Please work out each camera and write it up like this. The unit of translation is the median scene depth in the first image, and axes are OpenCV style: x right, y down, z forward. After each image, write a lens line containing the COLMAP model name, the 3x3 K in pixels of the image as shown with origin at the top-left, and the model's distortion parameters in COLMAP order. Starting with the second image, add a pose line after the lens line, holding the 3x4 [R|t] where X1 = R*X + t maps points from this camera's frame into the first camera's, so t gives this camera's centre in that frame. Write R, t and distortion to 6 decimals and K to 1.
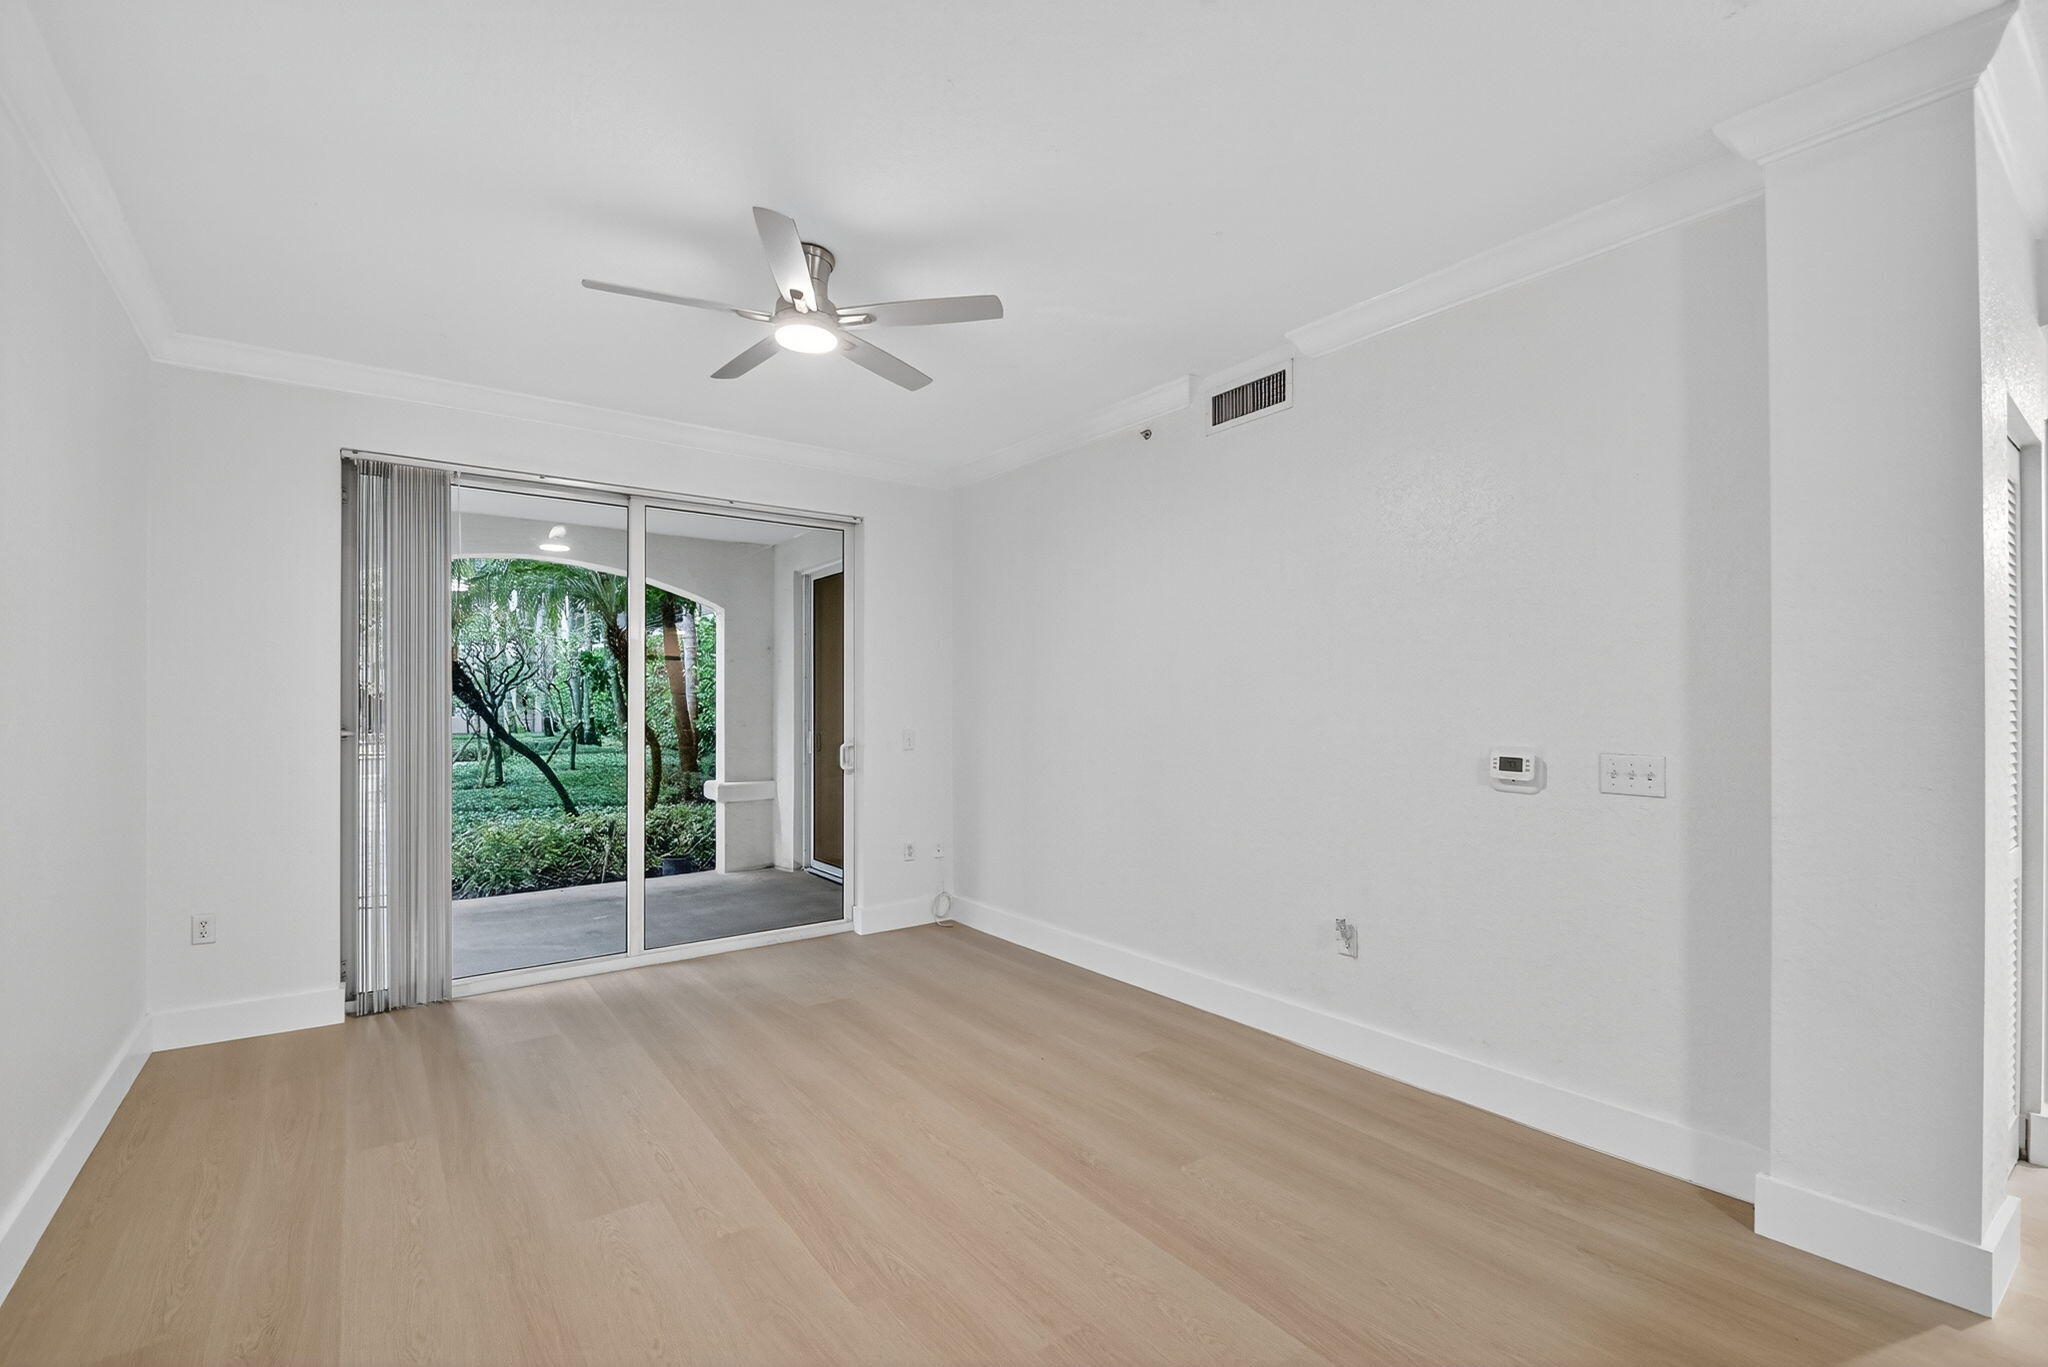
lens RADIAL K [[896.7, 0, 1029.5], [0, 896.7, 694.2], [0, 0, 1]] dist [0.003112, -0.005476]
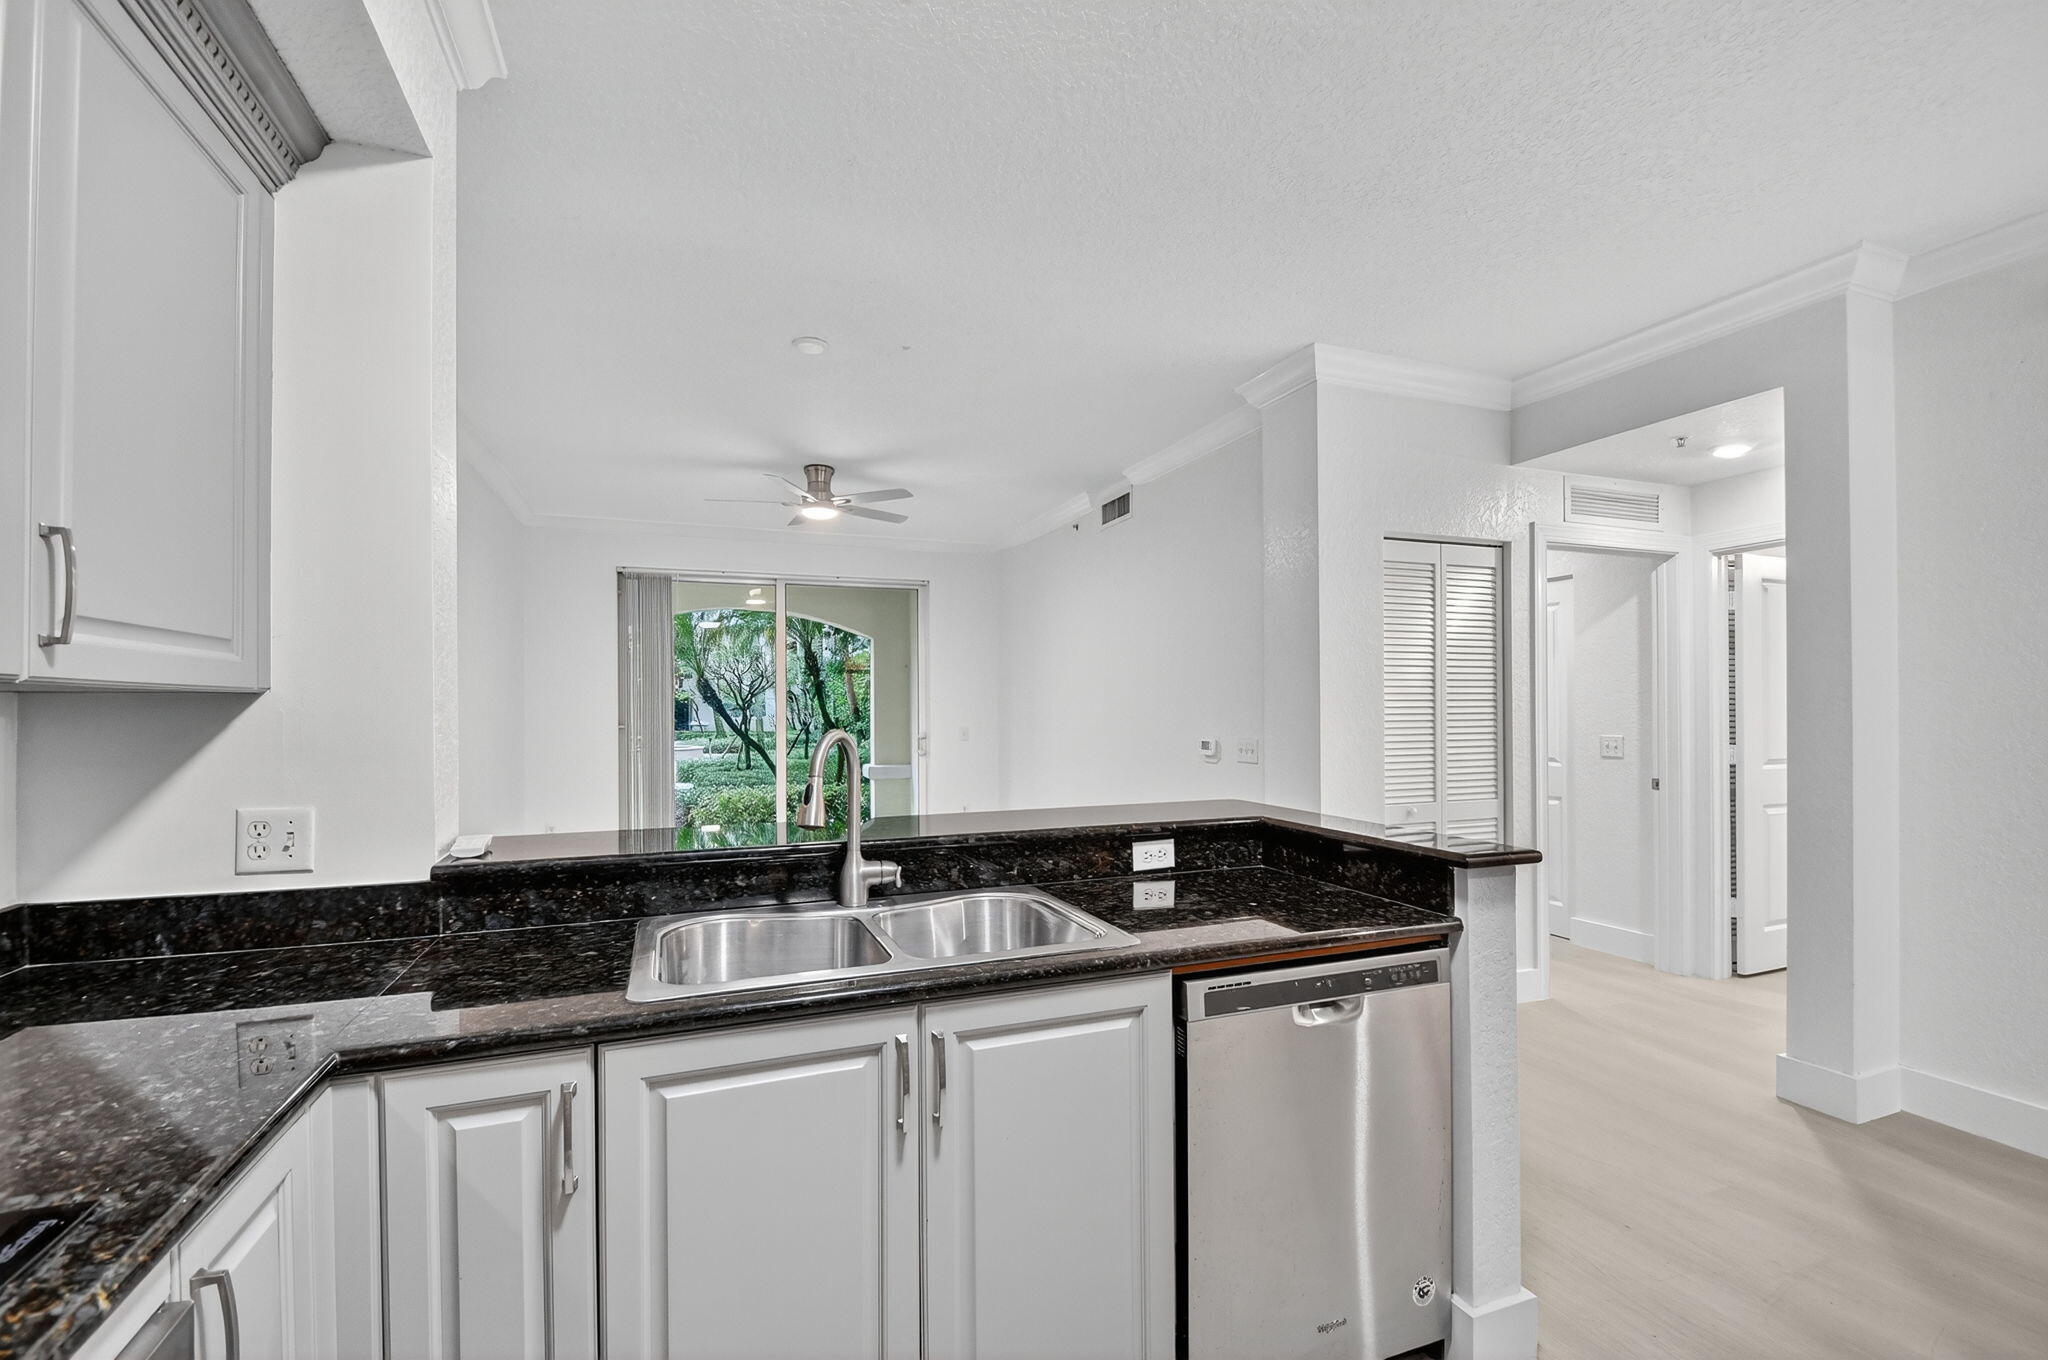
lens RADIAL K [[896.7, 0, 1023.5], [0, 896.7, 698.4], [0, 0, 1]] dist [0.003112, -0.005476]
pose [[0.963232, -0.004568, -0.268634, 0.544196], [0.005225, 0.999985, 0.001731, -0.010350], [0.268622, -0.003071, 0.963241, -0.560414]]
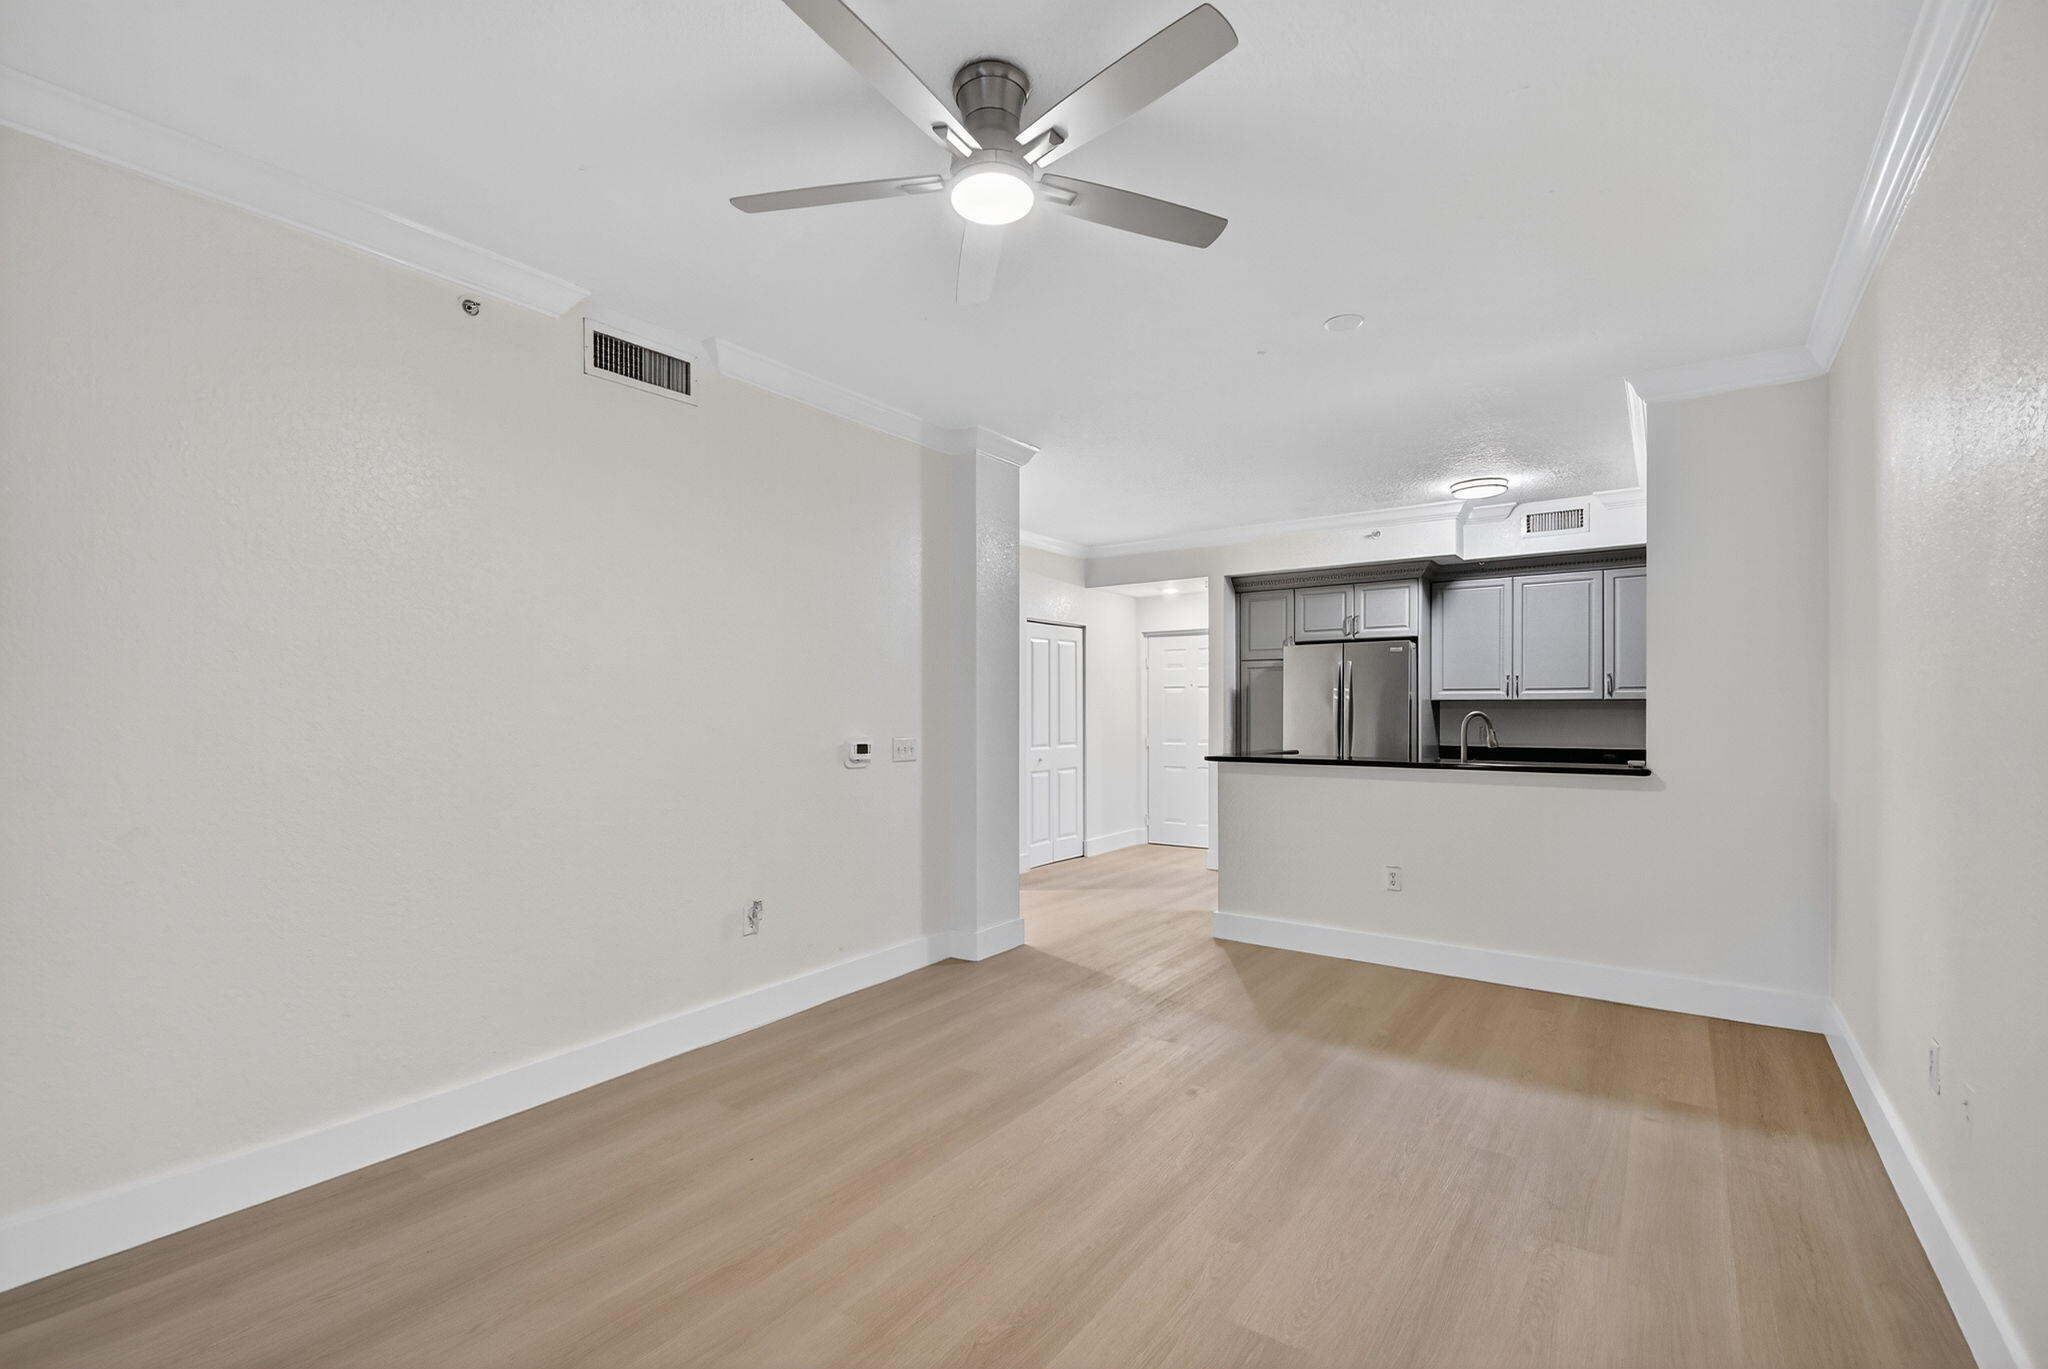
lens RADIAL K [[896.7, 0, 1030.9], [0, 896.7, 712.4], [0, 0, 1]] dist [0.003112, -0.005476]
pose [[-0.308794, -0.006196, 0.951109, -0.785581], [-0.011167, 0.999933, 0.002888, 0.008900], [-0.951063, -0.009729, -0.308843, 0.986825]]
